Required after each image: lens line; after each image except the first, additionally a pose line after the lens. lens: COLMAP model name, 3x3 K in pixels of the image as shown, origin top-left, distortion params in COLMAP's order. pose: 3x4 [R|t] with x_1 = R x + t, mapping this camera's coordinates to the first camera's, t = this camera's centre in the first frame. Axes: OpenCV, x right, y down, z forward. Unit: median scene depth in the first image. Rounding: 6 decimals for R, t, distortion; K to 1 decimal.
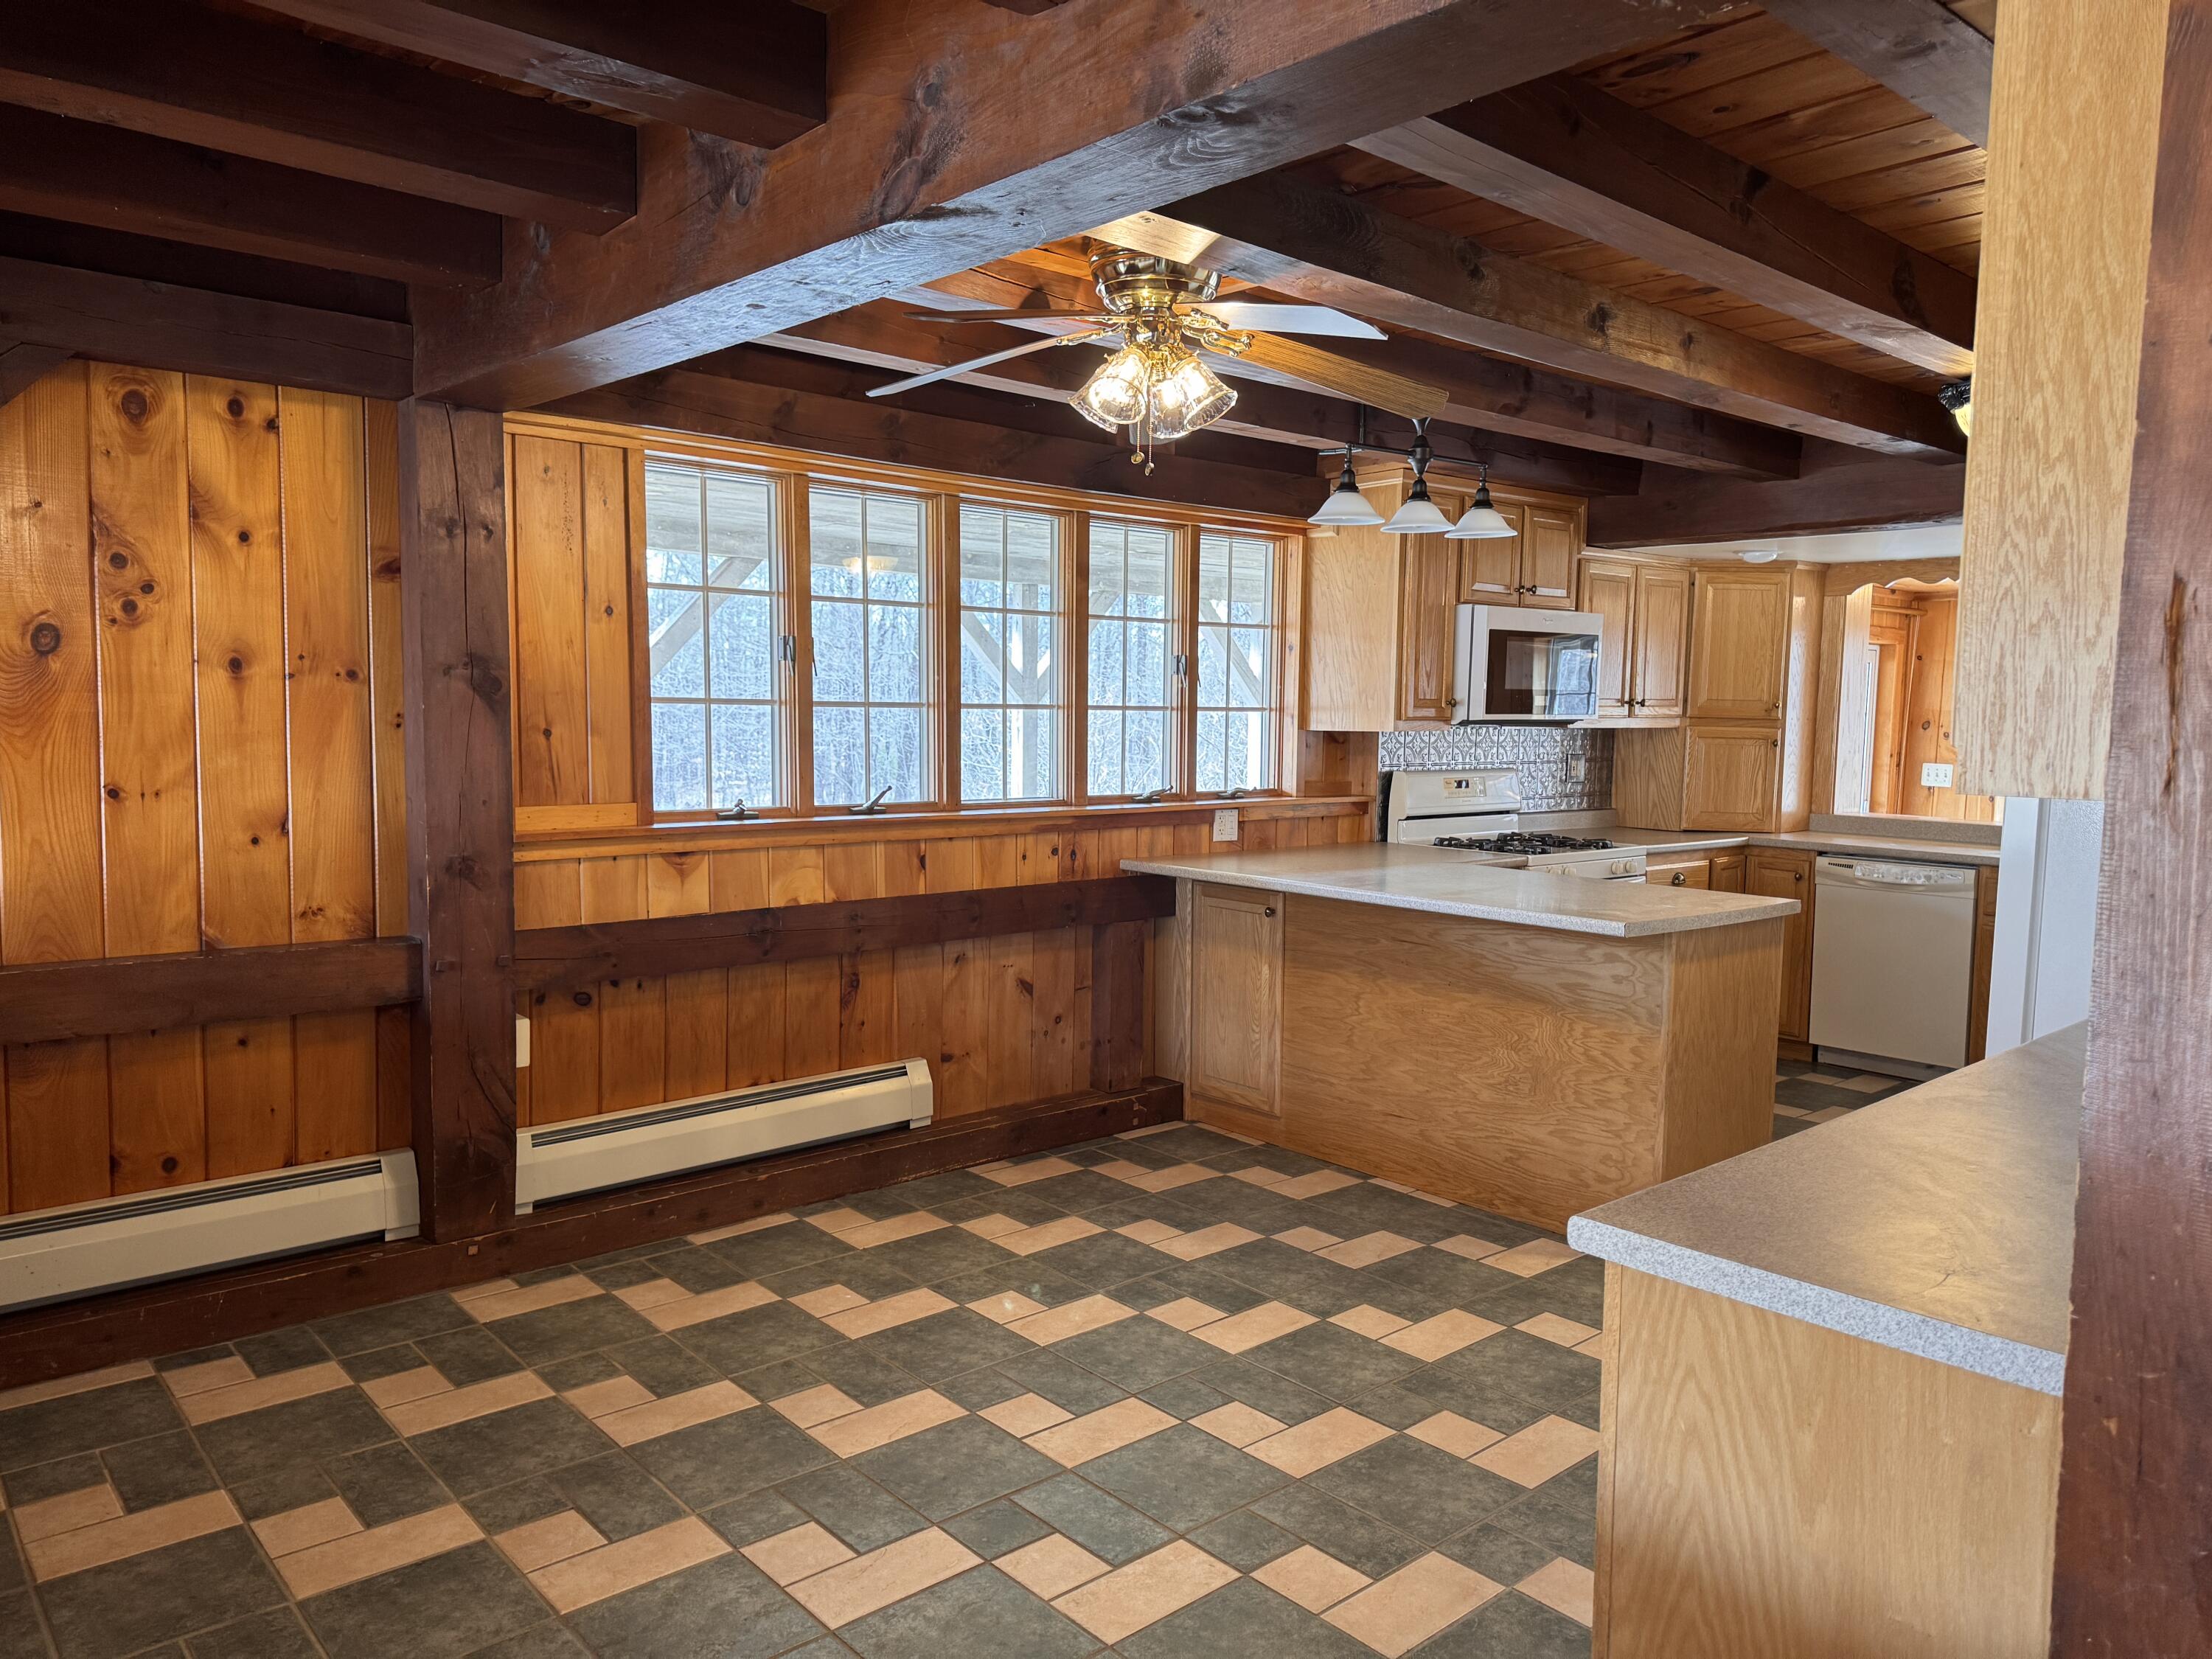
lens RADIAL K [[1553.5, 0, 1104.2], [0, 1553.5, 834.5], [0, 0, 1]] dist [0.082572, -0.089257]
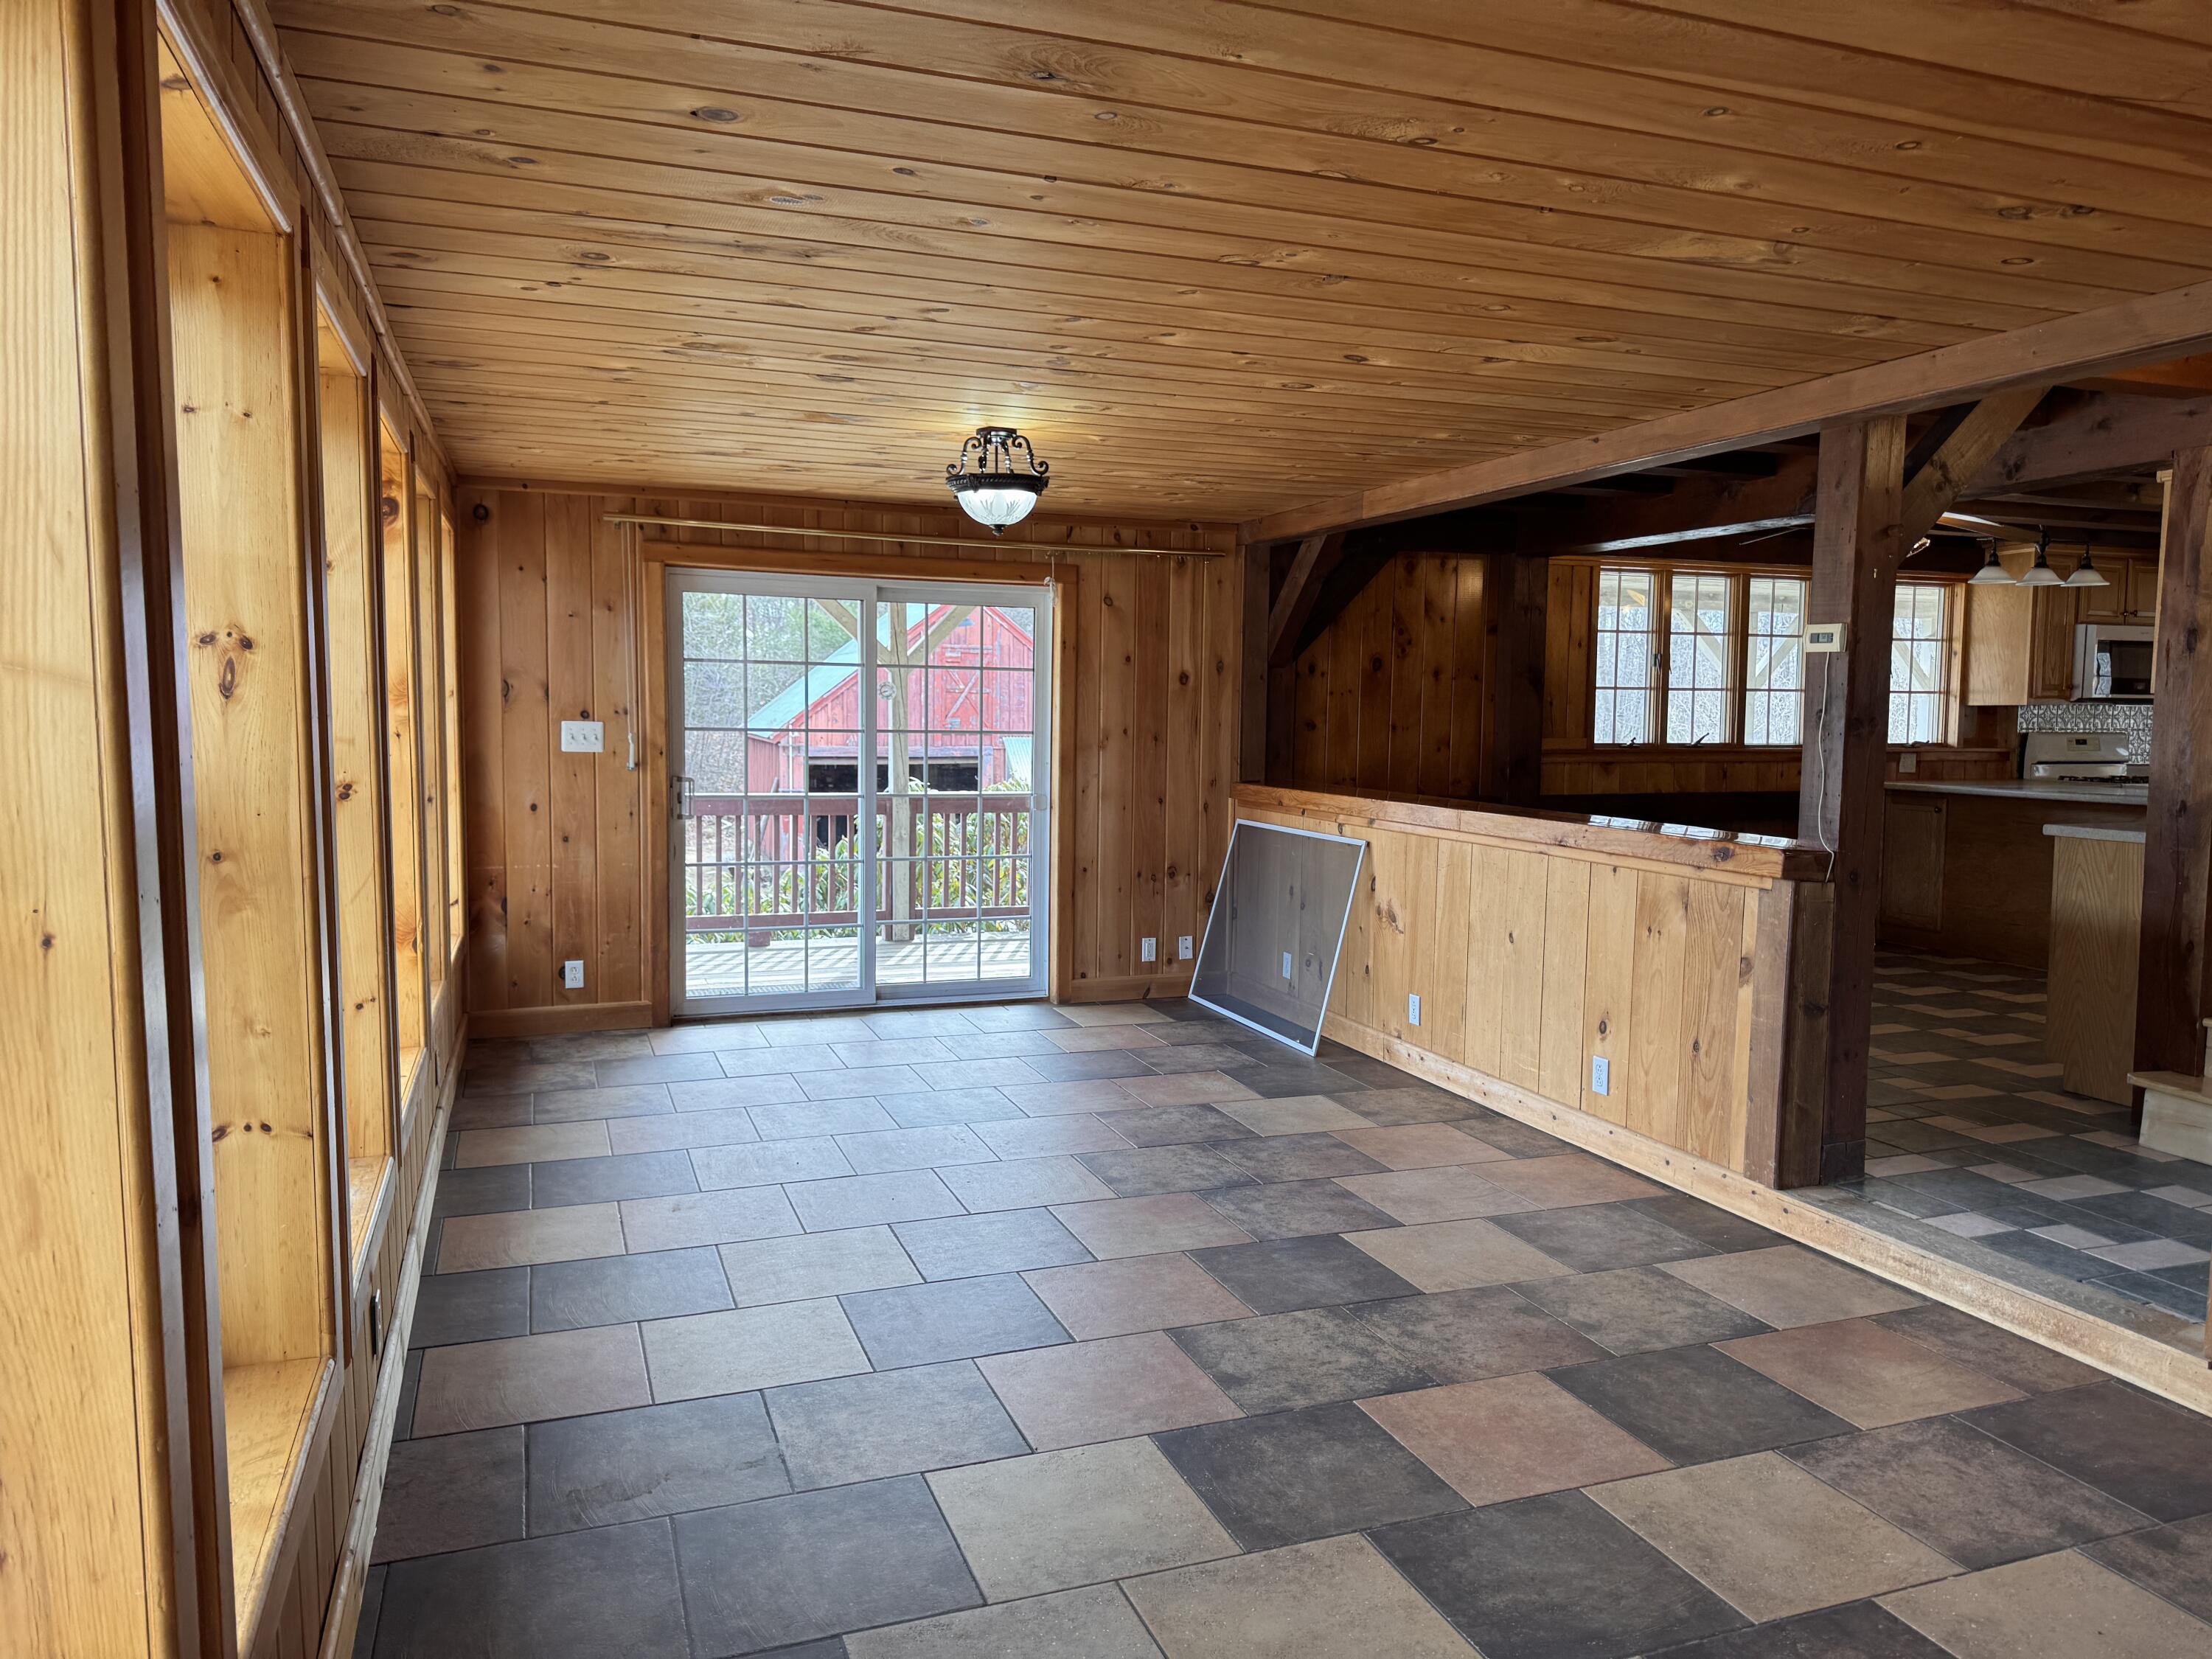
lens RADIAL K [[1553.5, 0, 1121.7], [0, 1553.5, 840.2], [0, 0, 1]] dist [0.082572, -0.089257]
pose [[0.934248, 0.023693, -0.355837, -0.125623], [-0.025428, 0.999677, -0.000199, 0.119453], [0.355717, 0.009234, 0.934548, -1.042695]]
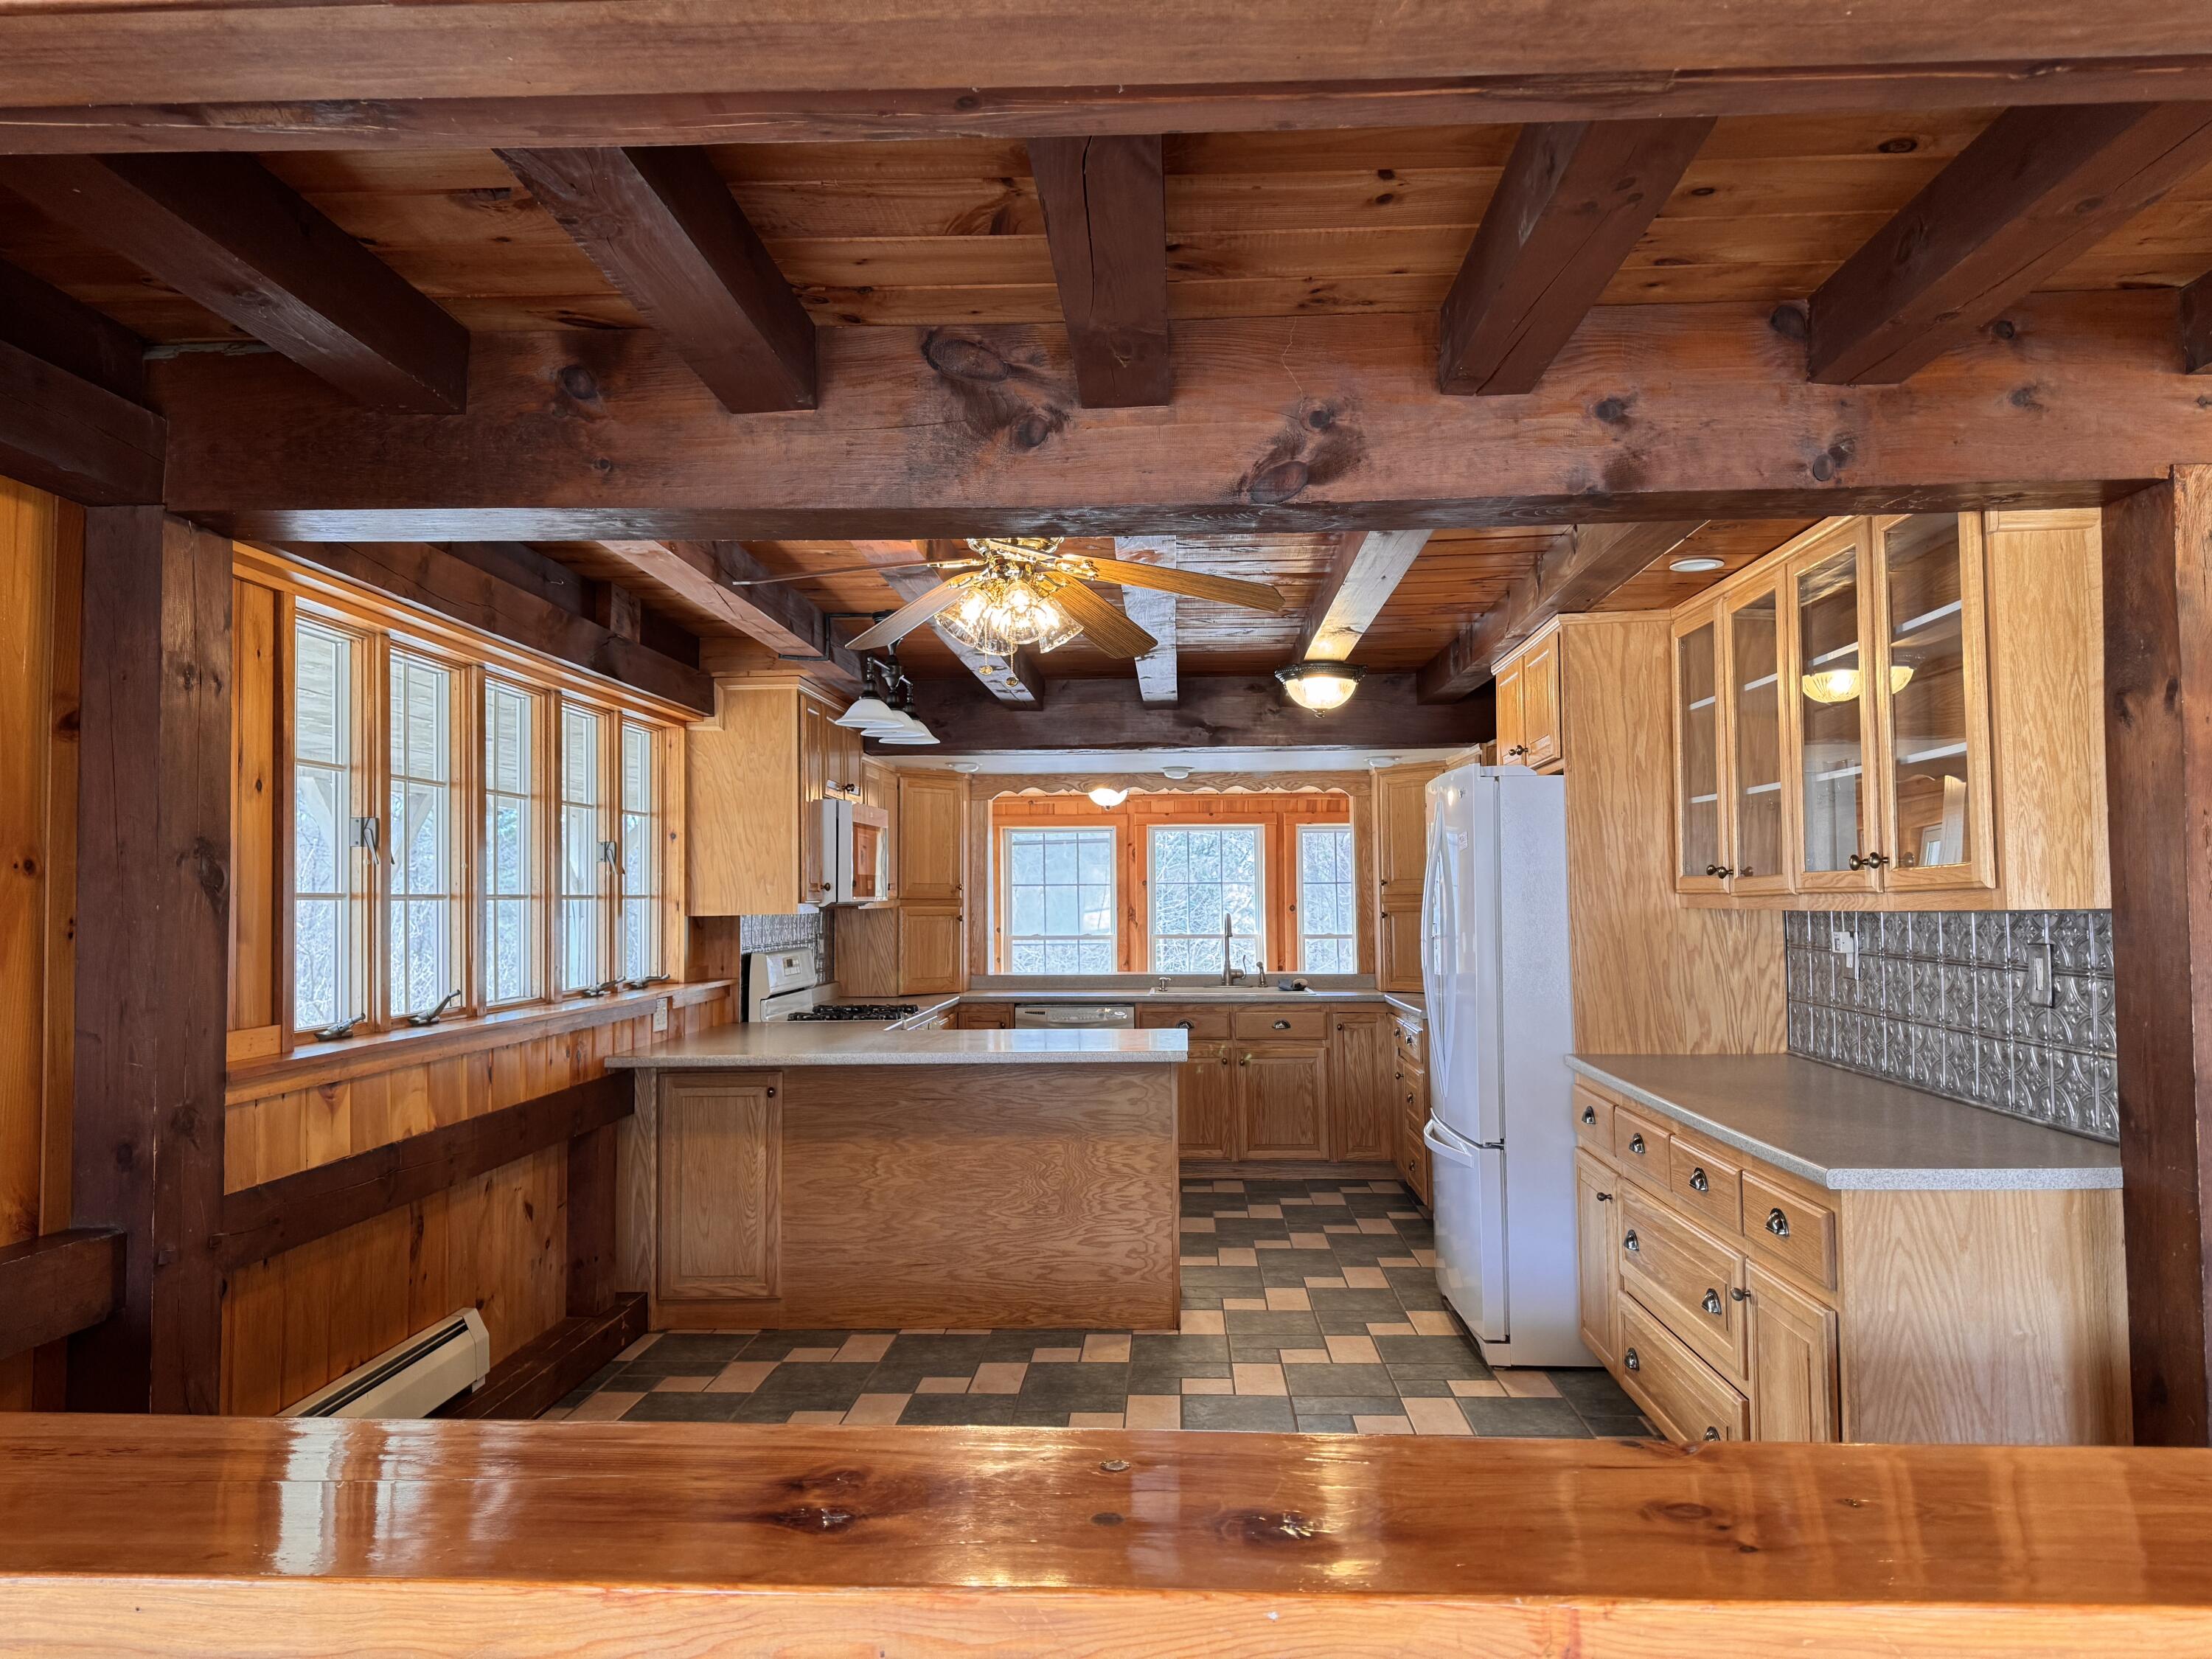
lens RADIAL K [[1553.5, 0, 1115.1], [0, 1553.5, 801.1], [0, 0, 1]] dist [0.082572, -0.089257]
pose [[0.690191, 0.022887, 0.723265, -0.541867], [0.080702, 0.990830, -0.108365, -0.010739], [-0.719113, 0.133161, 0.682015, 0.123322]]
